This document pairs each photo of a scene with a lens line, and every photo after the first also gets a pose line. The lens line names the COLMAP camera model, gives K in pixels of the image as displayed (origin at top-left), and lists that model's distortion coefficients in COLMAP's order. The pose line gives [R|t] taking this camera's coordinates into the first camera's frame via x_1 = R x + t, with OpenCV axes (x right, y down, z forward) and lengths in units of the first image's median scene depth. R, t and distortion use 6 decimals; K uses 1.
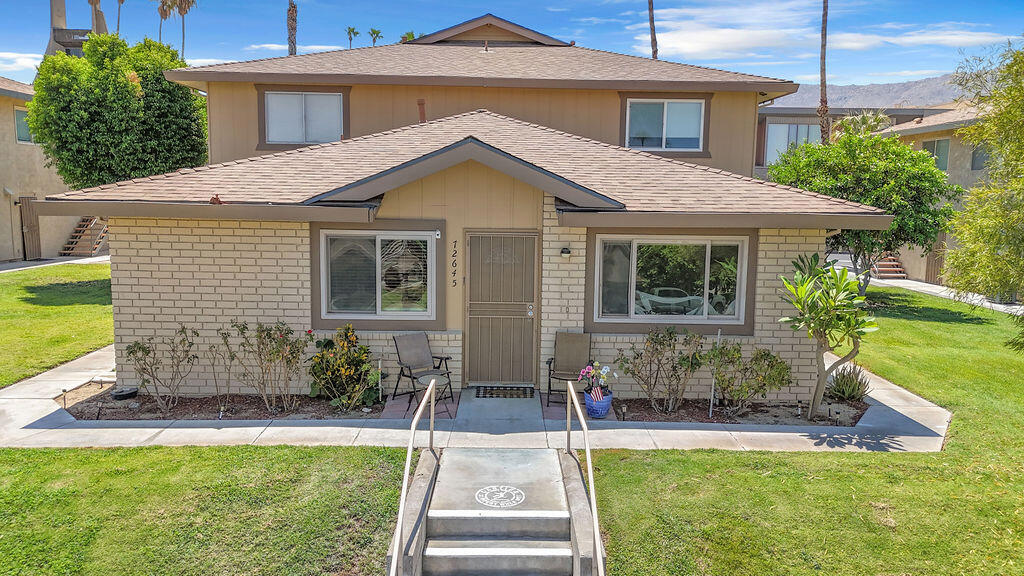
lens RADIAL K [[731.3, 0, 512.0], [0, 731.3, 288.0], [0, 0, 1]] dist [0.025947, -0.003472]
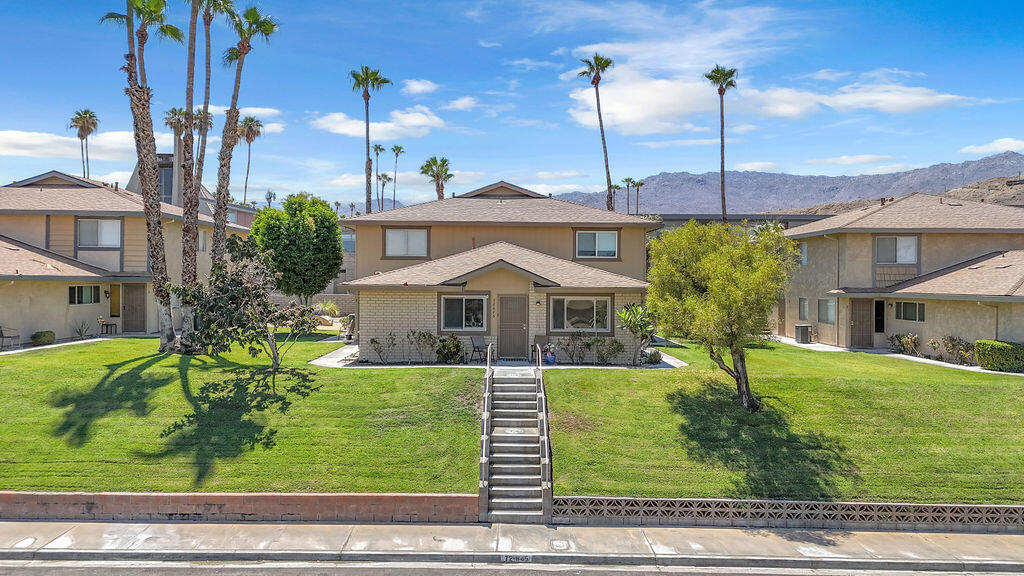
lens RADIAL K [[731.3, 0, 512.0], [0, 731.3, 288.0], [0, 0, 1]] dist [0.025947, -0.003472]
pose [[0.999958, -0.008634, -0.003122, -0.008751], [0.008193, 0.992636, -0.120855, 0.202732], [0.004142, 0.120824, 0.992665, -1.508995]]
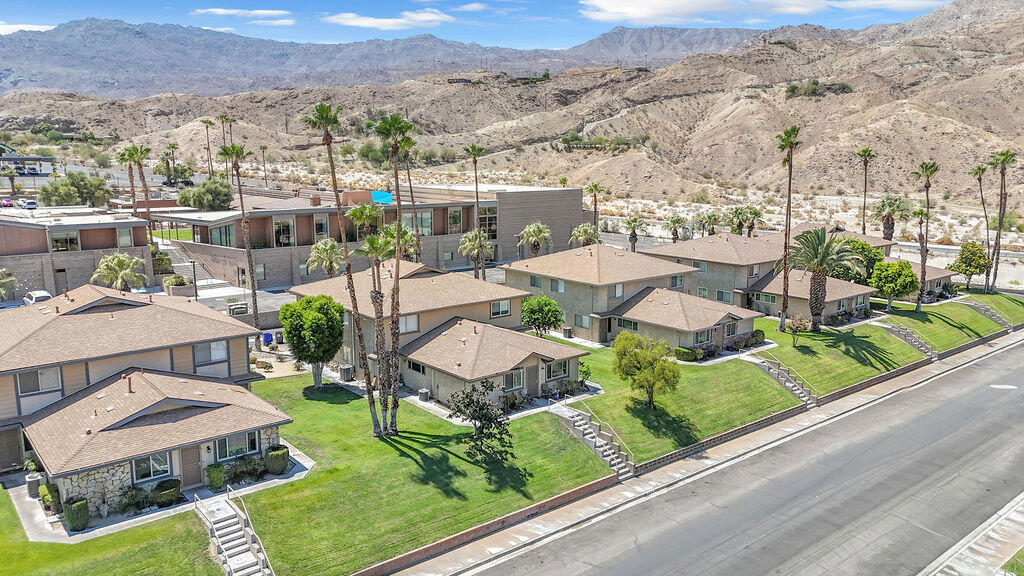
lens RADIAL K [[753.0, 0, 512.0], [0, 753.0, 288.0], [0, 0, 1]] dist [0.038203, -0.000692]
pose [[0.763746, -0.120529, 0.634165, -3.226498], [0.082926, 0.992593, 0.088782, -1.048678], [-0.640168, -0.015218, 0.768084, -2.763696]]
